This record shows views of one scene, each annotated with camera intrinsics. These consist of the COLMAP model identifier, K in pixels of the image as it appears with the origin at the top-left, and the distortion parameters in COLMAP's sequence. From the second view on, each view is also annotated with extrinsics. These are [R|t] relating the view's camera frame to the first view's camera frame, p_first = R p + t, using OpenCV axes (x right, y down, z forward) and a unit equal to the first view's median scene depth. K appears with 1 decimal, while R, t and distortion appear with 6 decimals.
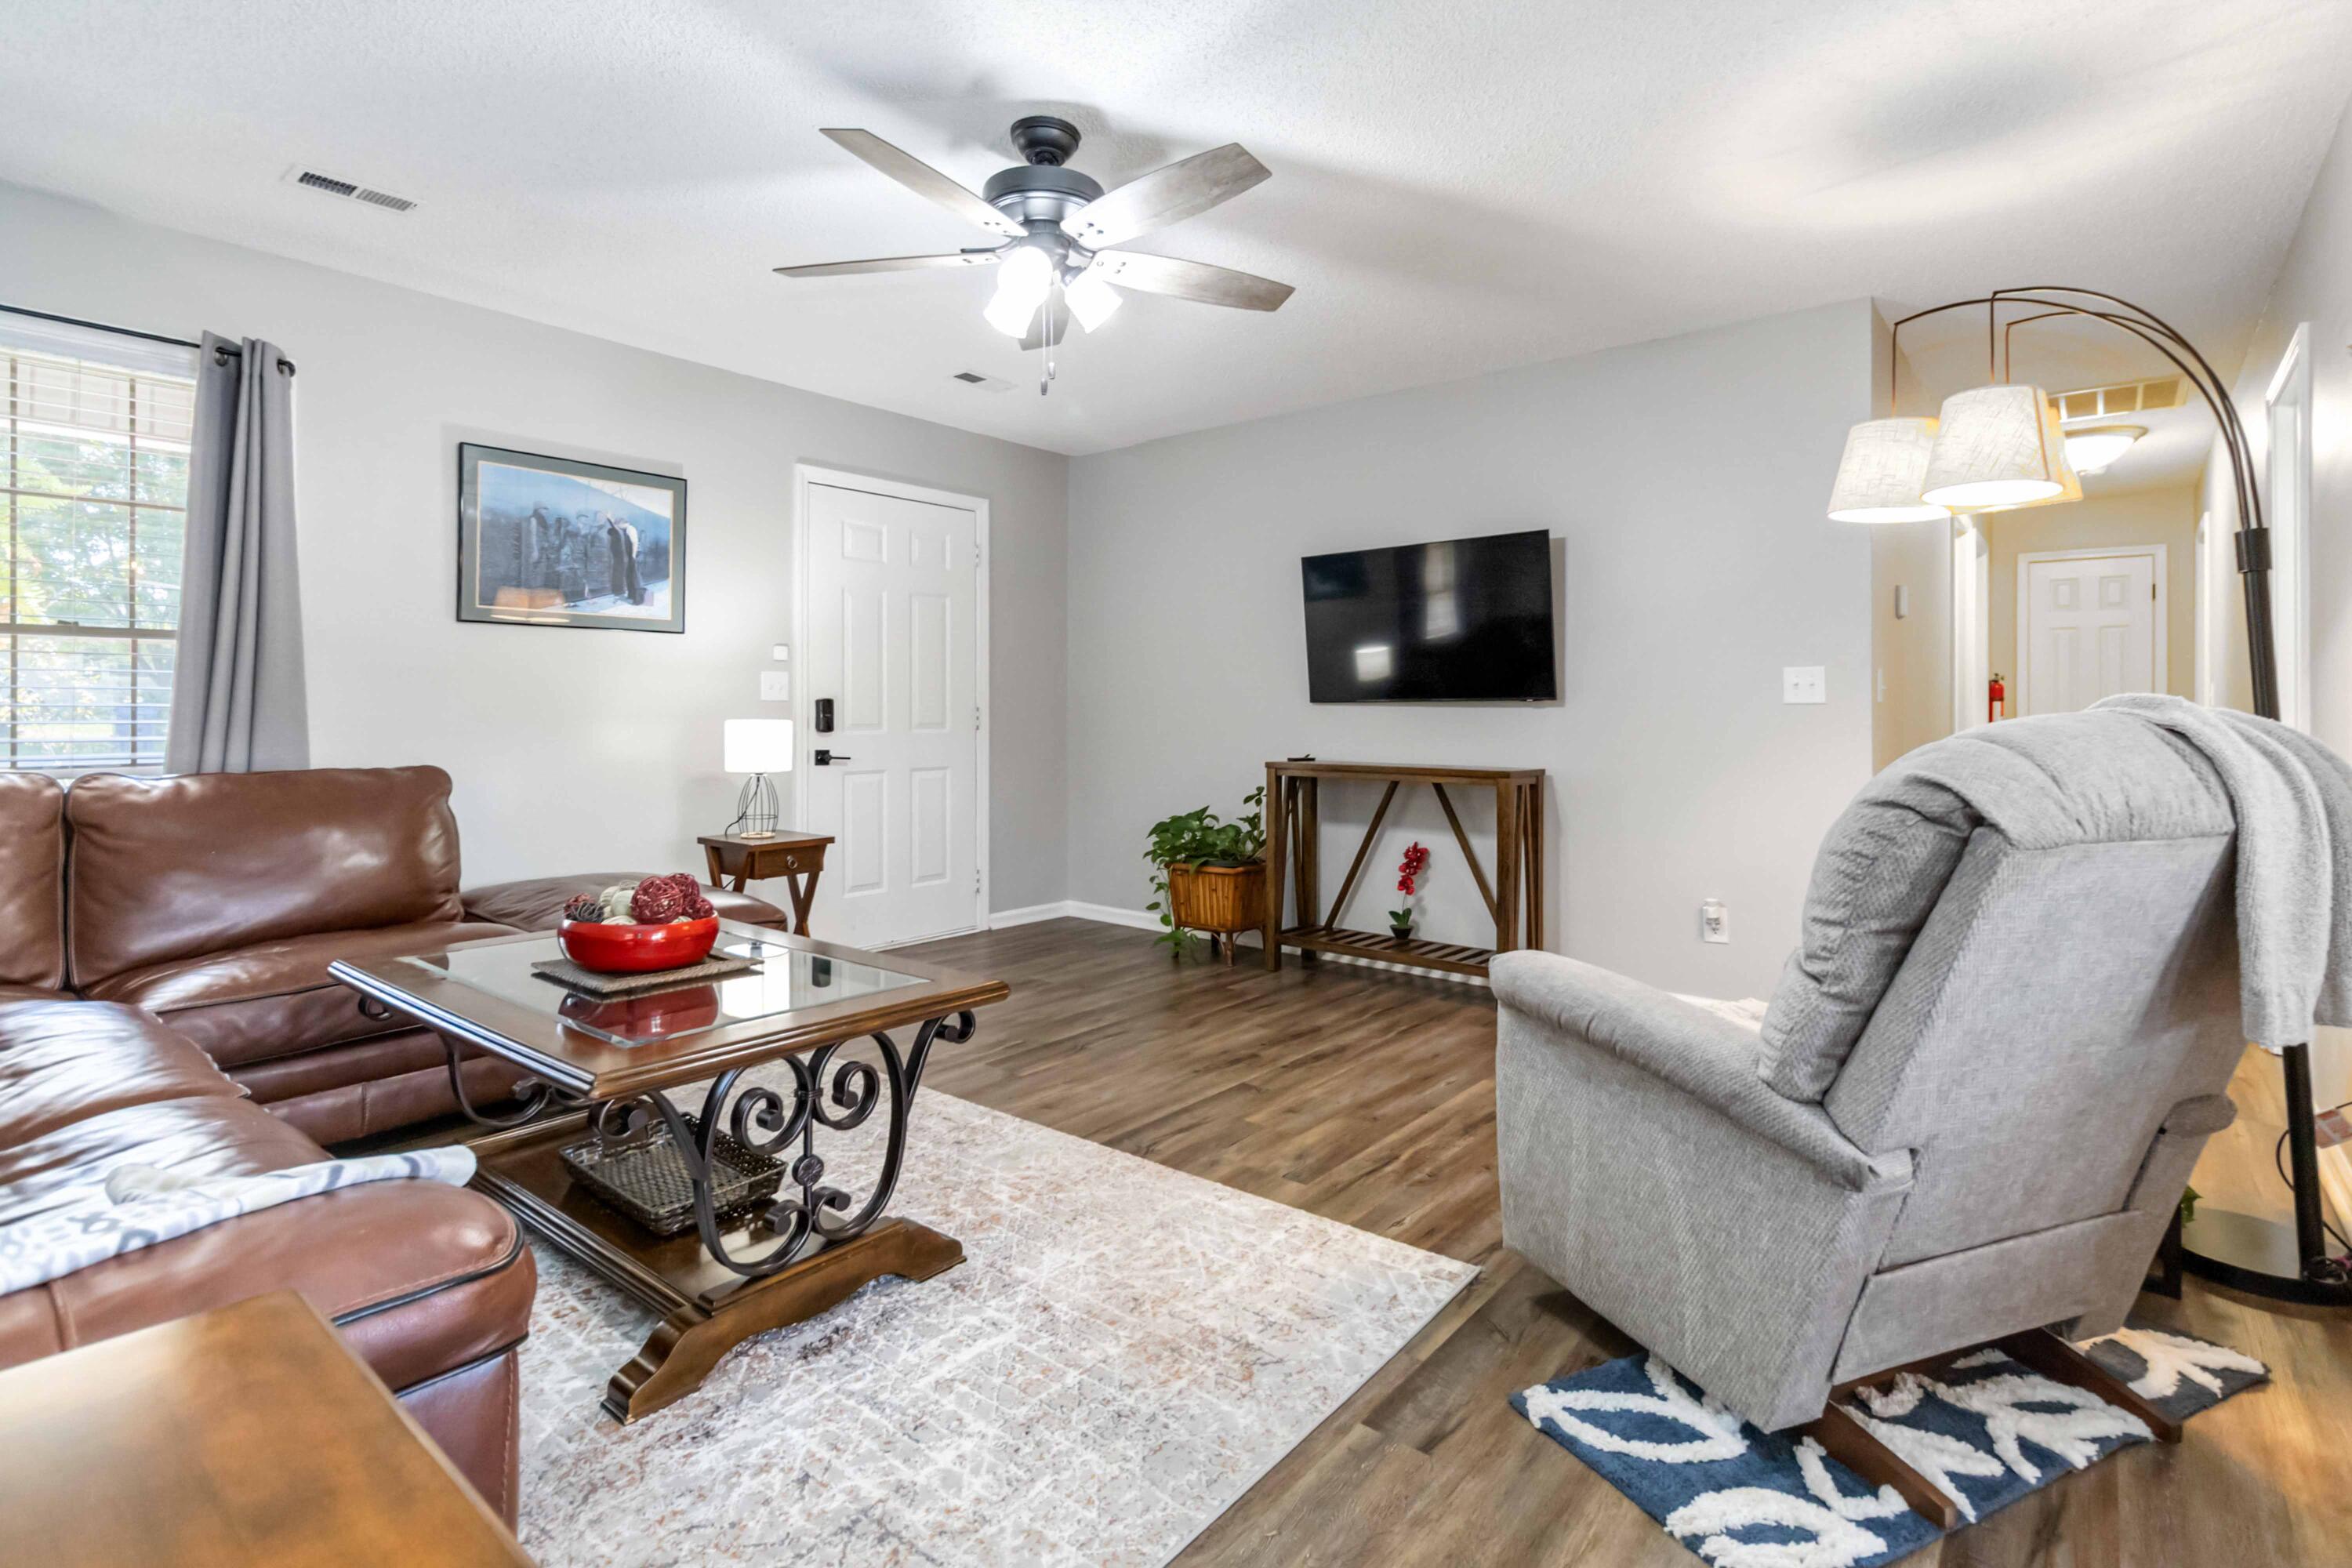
lens RADIAL K [[1121.2, 0, 1178.3], [0, 1121.2, 710.4], [0, 0, 1]] dist [-0.009419, -0.000360]
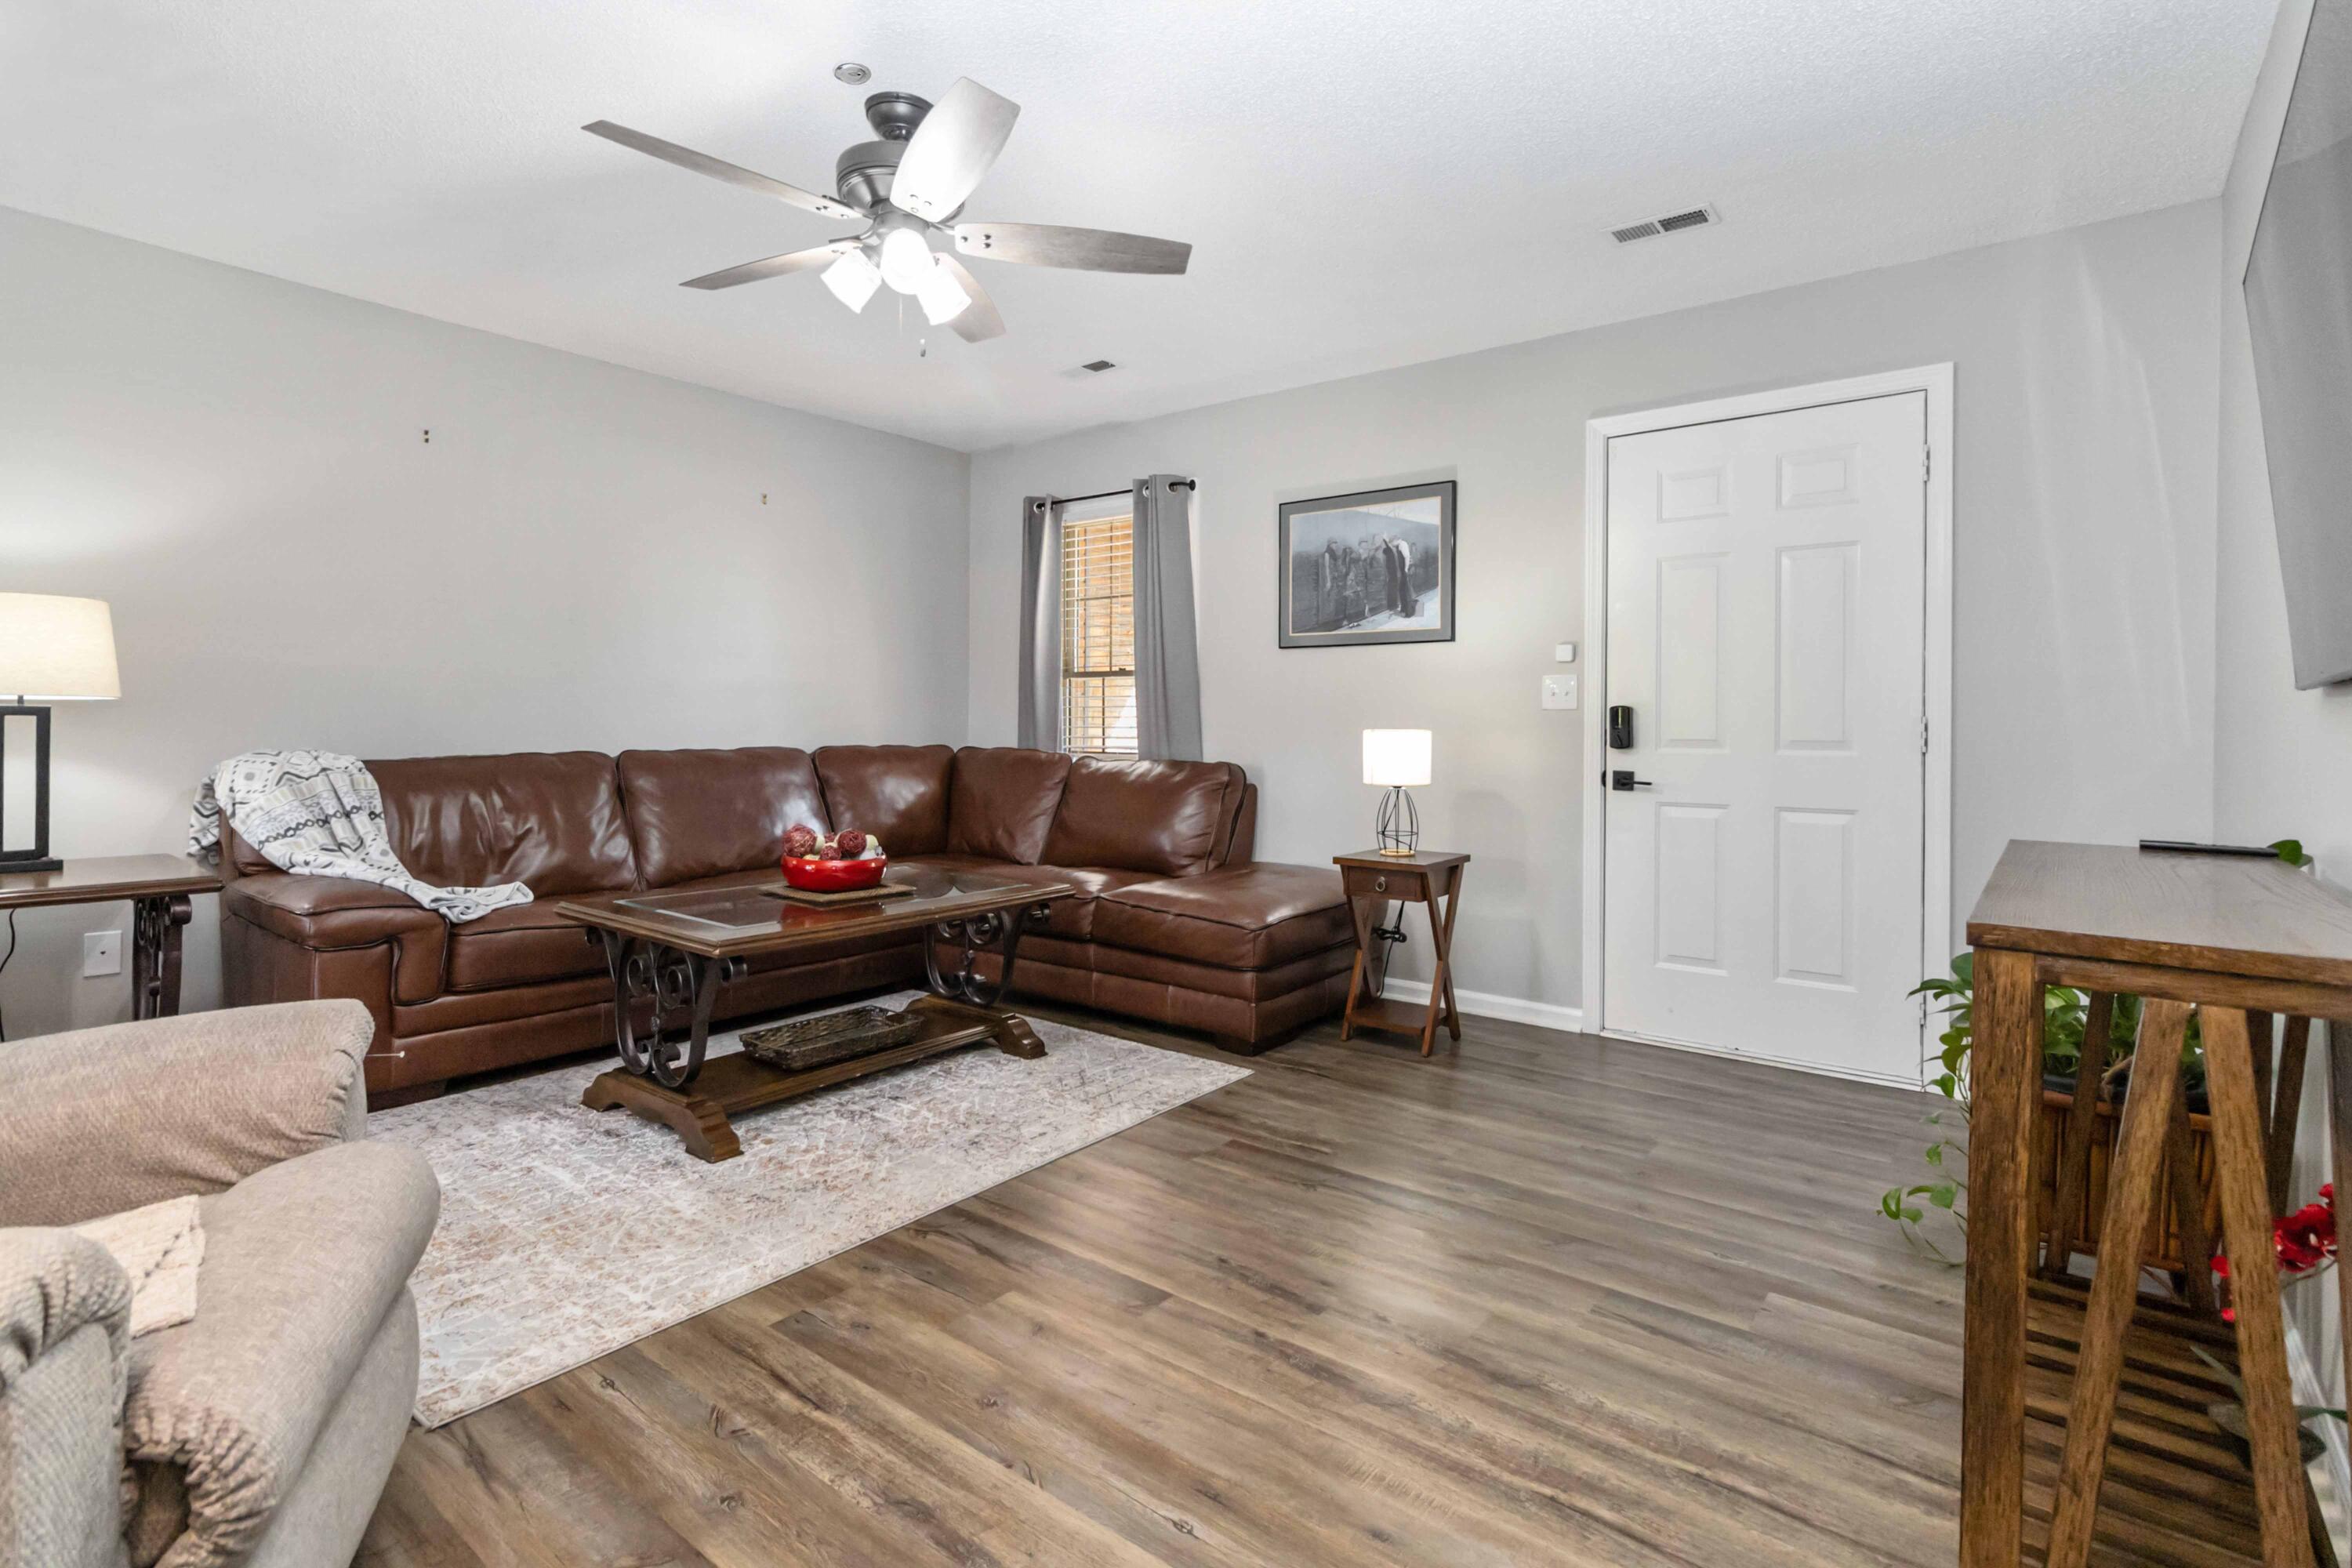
lens RADIAL K [[1125.3, 0, 1177.5], [0, 1125.3, 734.8], [0, 0, 1]] dist [0.003325, -0.000374]
pose [[0.022673, 0.006600, -0.999721, 0.577809], [-0.008083, 0.999947, 0.006418, 0.008715], [0.999710, 0.007935, 0.022725, 0.819717]]
